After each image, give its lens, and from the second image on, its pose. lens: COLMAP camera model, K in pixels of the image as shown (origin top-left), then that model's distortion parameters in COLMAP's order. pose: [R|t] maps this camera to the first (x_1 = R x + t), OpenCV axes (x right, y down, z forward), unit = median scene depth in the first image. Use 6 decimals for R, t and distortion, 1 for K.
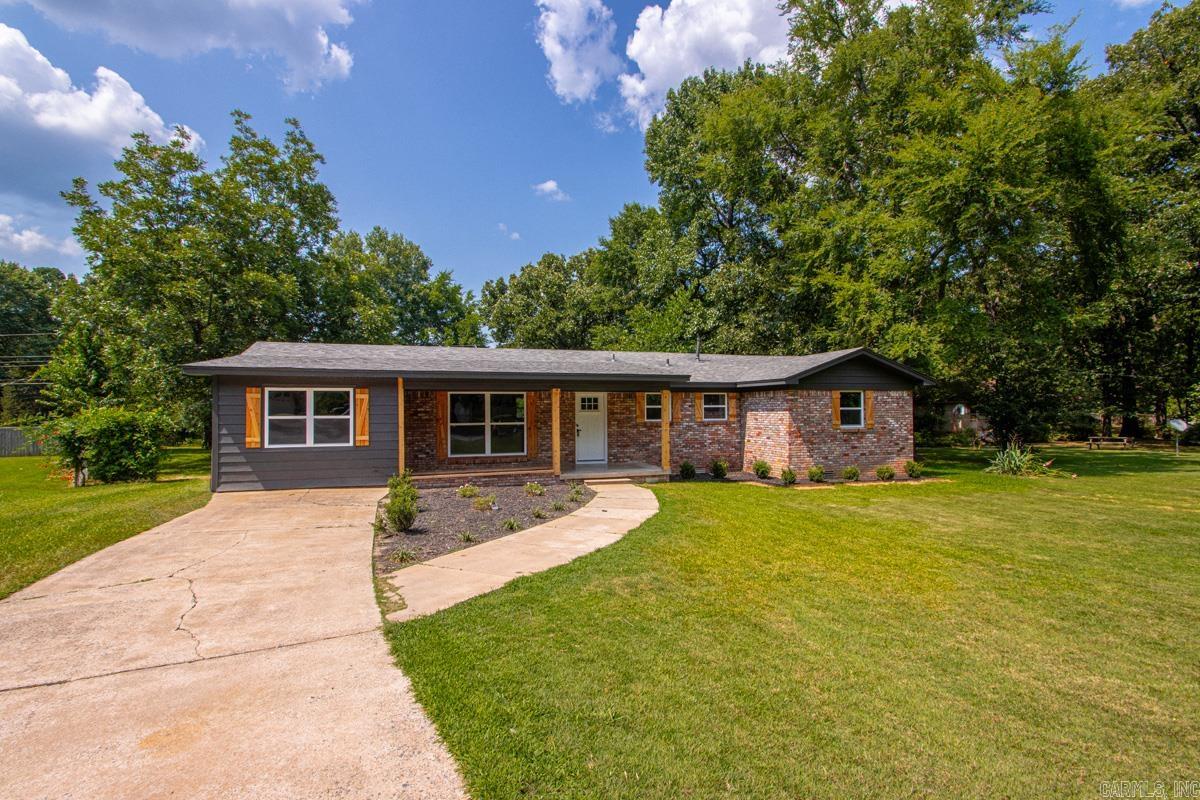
lens RADIAL K [[557.1, 0, 584.0], [0, 557.1, 401.7], [0, 0, 1]] dist [0.019728, -0.020461]
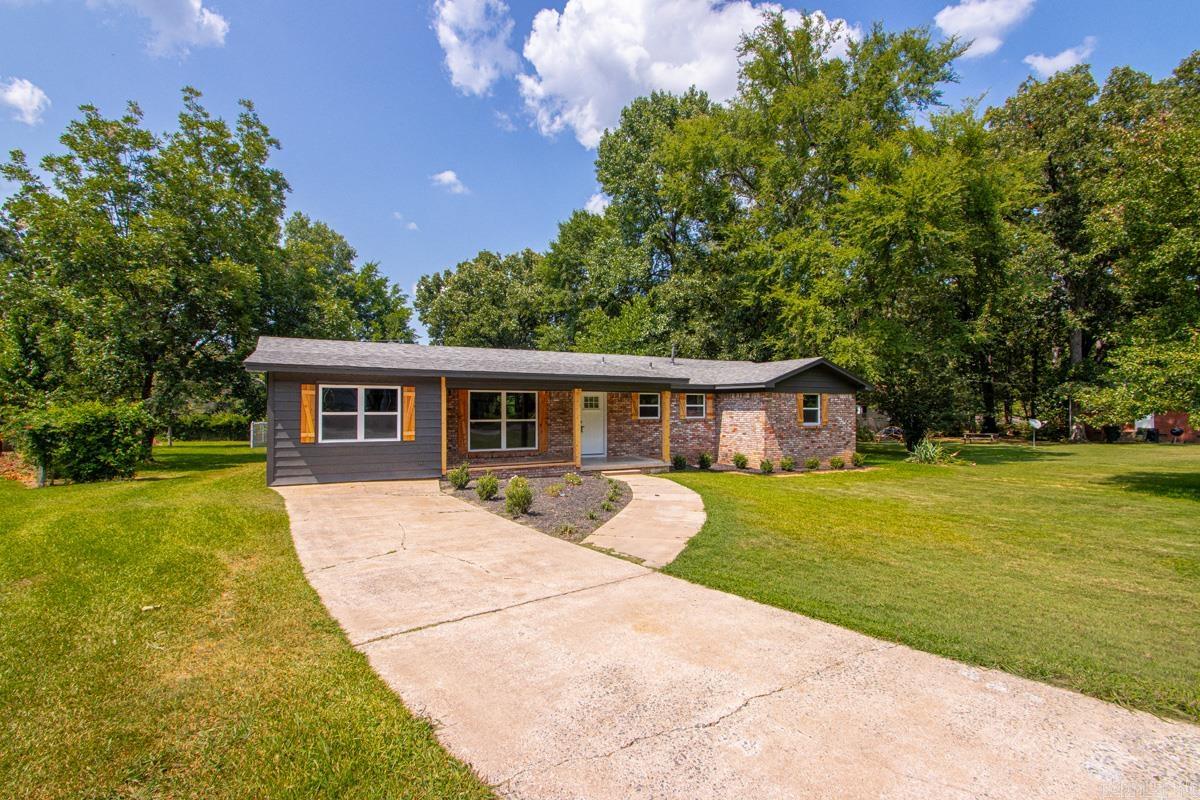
lens RADIAL K [[557.1, 0, 584.0], [0, 557.1, 401.7], [0, 0, 1]] dist [0.019728, -0.020461]
pose [[0.984941, 0.009528, 0.172627, -0.190727], [-0.010462, 0.999935, 0.004502, -0.002539], [-0.172573, -0.006240, 0.984977, -0.074471]]
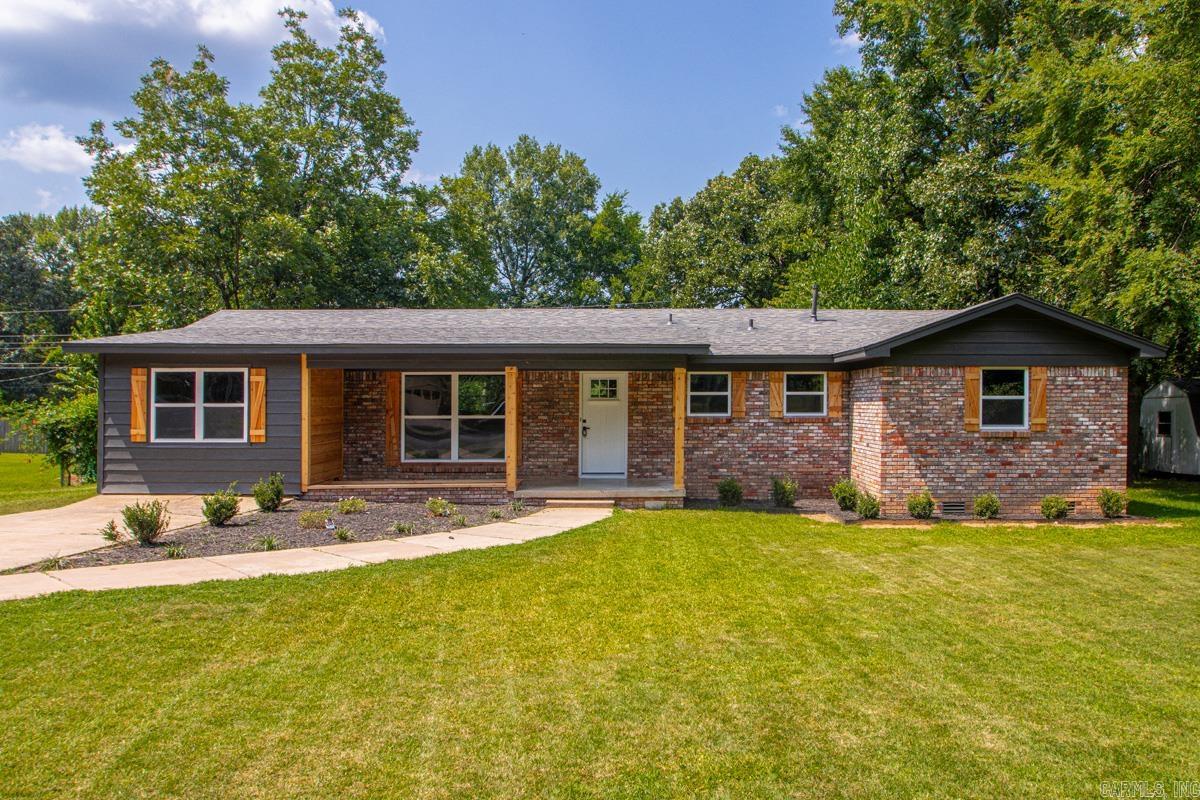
lens RADIAL K [[871.3, 0, 620.2], [0, 871.3, 405.8], [0, 0, 1]] dist [-0.033094, 0.000277]
pose [[0.953513, 0.006267, -0.301288, 0.335309], [-0.000231, 0.999799, 0.020064, 0.002739], [0.301353, -0.019062, 0.953322, 0.003659]]
